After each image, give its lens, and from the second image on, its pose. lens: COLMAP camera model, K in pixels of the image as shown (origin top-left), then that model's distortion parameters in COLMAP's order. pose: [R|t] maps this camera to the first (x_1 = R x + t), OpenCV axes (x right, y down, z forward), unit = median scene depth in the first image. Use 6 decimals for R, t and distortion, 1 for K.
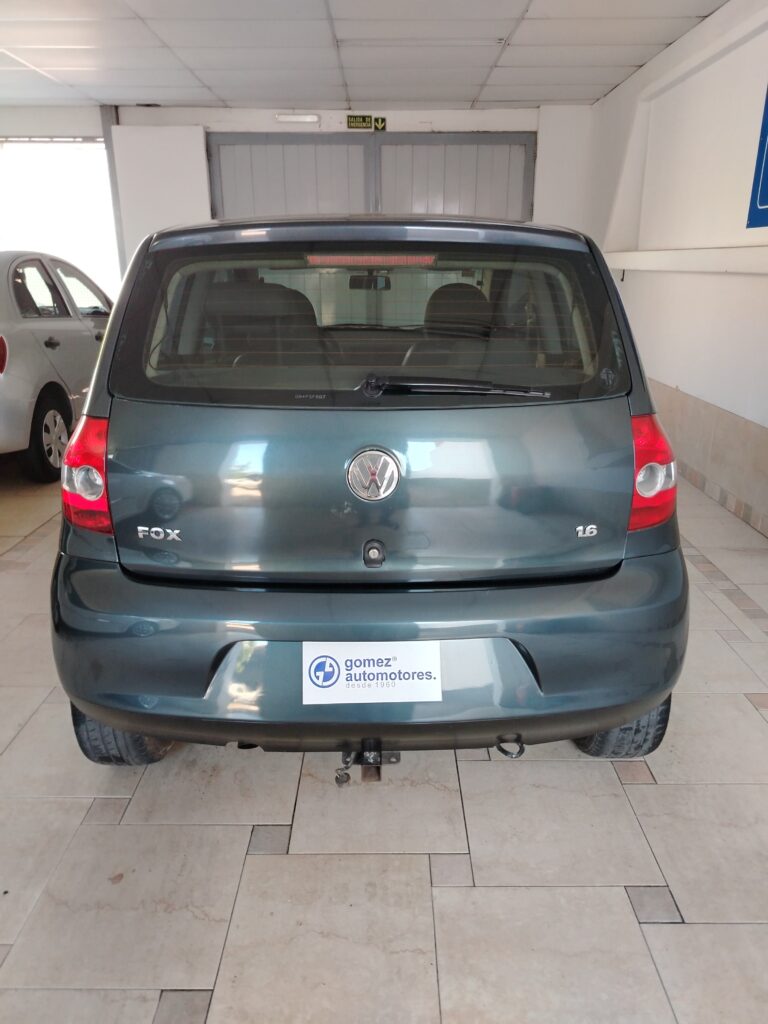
lens RADIAL K [[717.1, 0, 384.1], [0, 717.1, 513.6], [0, 0, 1]] dist [0.012328, -0.012225]
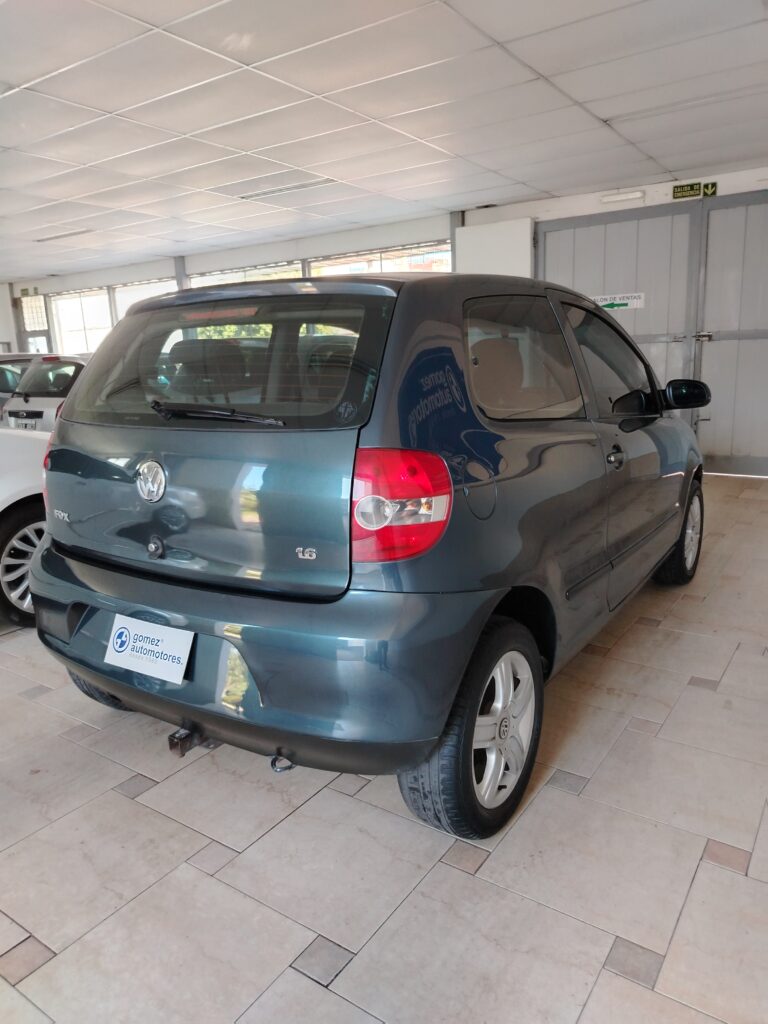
lens RADIAL K [[717.1, 0, 394.5], [0, 717.1, 512.3], [0, 0, 1]] dist [0.012328, -0.012225]
pose [[0.824820, 0.090951, -0.558033, 0.703311], [-0.151604, 0.986411, -0.063315, 0.008230], [0.544691, 0.136823, 0.827400, 0.146522]]
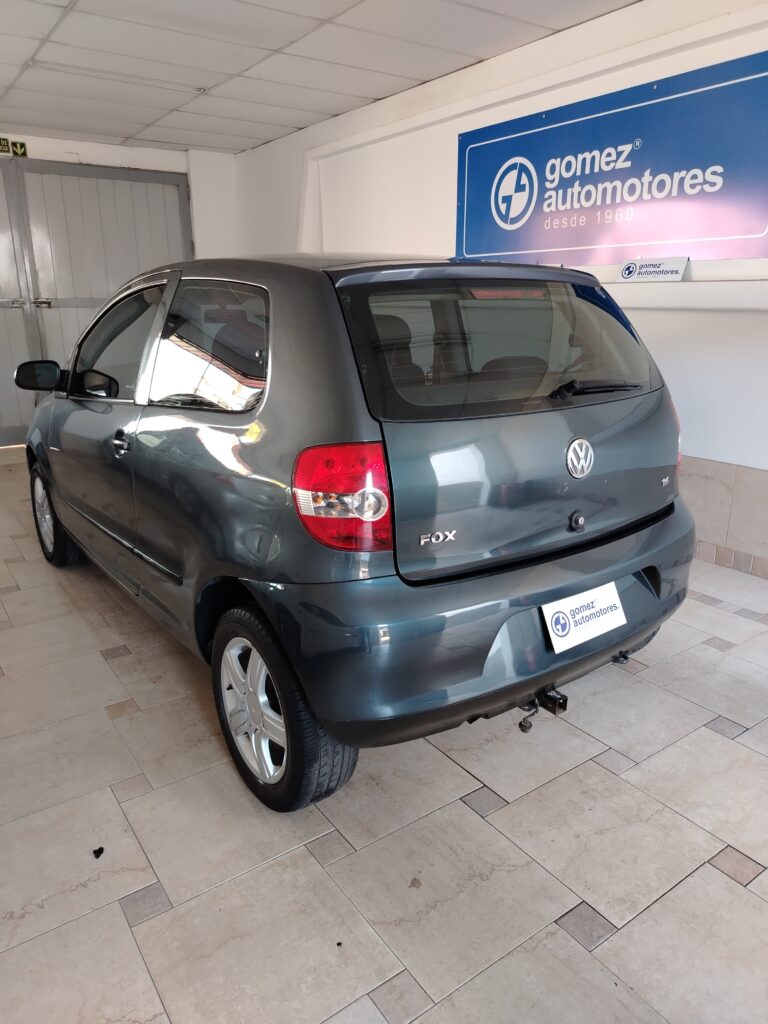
lens RADIAL K [[717.1, 0, 383.1], [0, 717.1, 521.8], [0, 0, 1]] dist [0.012328, -0.012225]
pose [[0.814165, -0.171997, 0.554573, -0.950439], [0.192737, 0.981019, 0.021301, -0.034624], [-0.547711, 0.089545, 0.831862, 0.127128]]
